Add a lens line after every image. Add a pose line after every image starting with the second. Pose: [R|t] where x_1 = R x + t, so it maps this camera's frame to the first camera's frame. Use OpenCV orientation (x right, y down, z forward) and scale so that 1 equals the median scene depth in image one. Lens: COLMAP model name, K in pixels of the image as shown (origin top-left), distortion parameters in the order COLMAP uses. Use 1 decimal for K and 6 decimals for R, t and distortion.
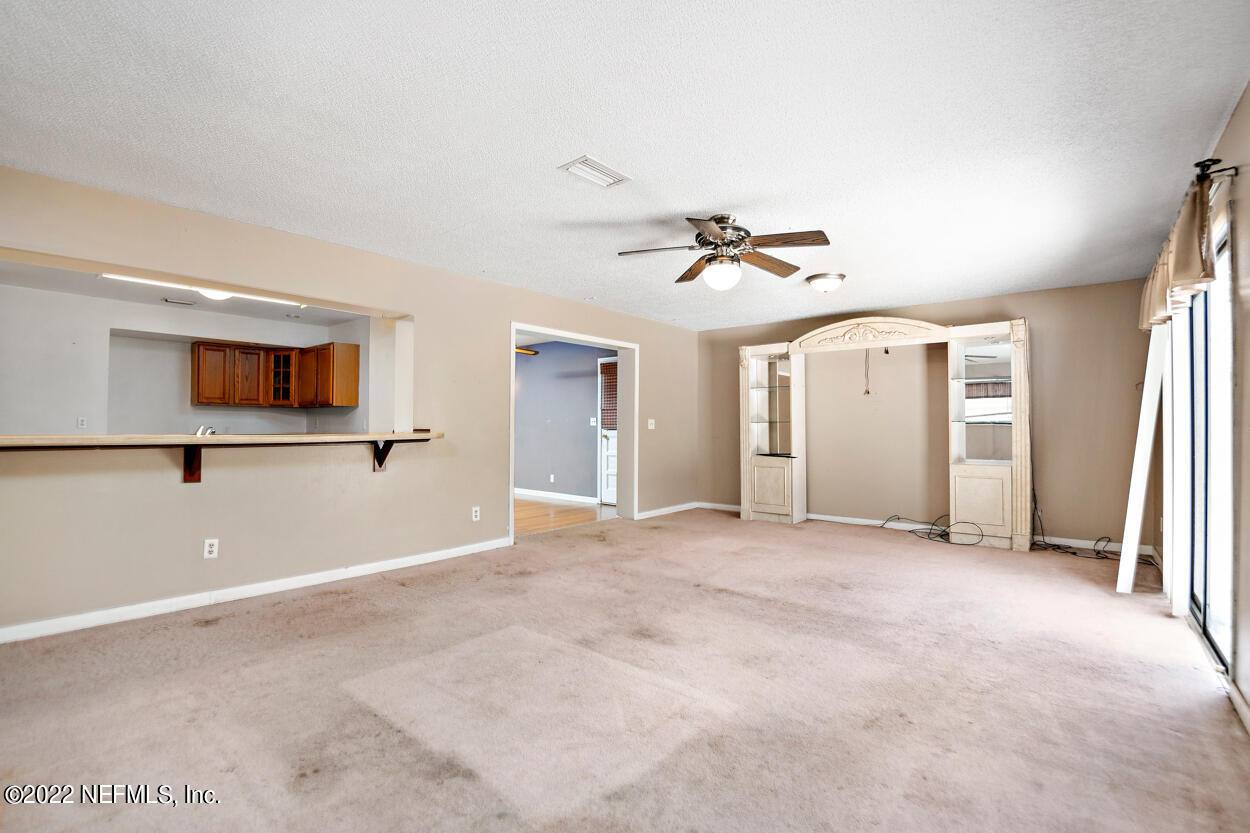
lens RADIAL K [[562.8, 0, 625.0], [0, 562.8, 416.5], [0, 0, 1]] dist [0.000644, 0.000326]
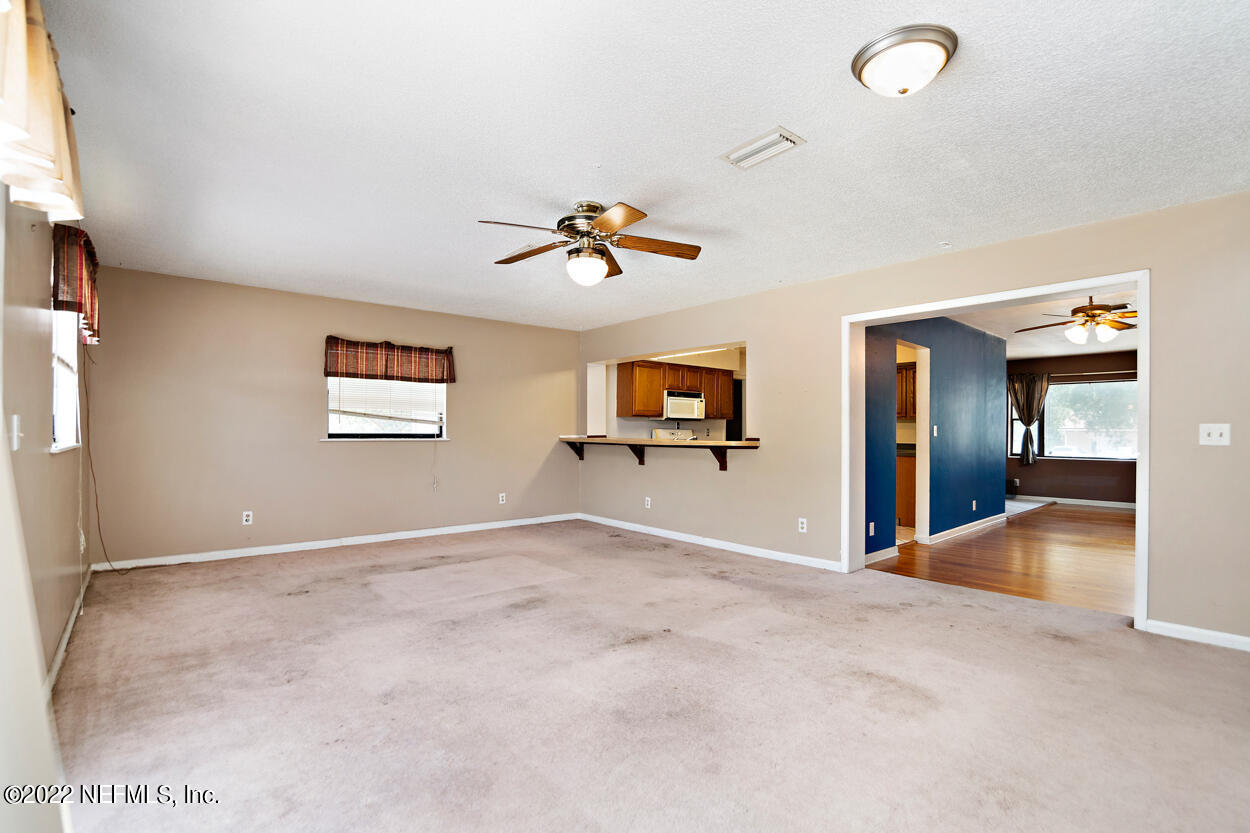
lens RADIAL K [[562.8, 0, 625.0], [0, 562.8, 416.5], [0, 0, 1]] dist [0.000644, 0.000326]
pose [[-0.152769, -0.034212, -0.987670, 0.983132], [0.005624, 0.999354, -0.035487, 0.021519], [0.988246, -0.010976, -0.152478, 1.104337]]
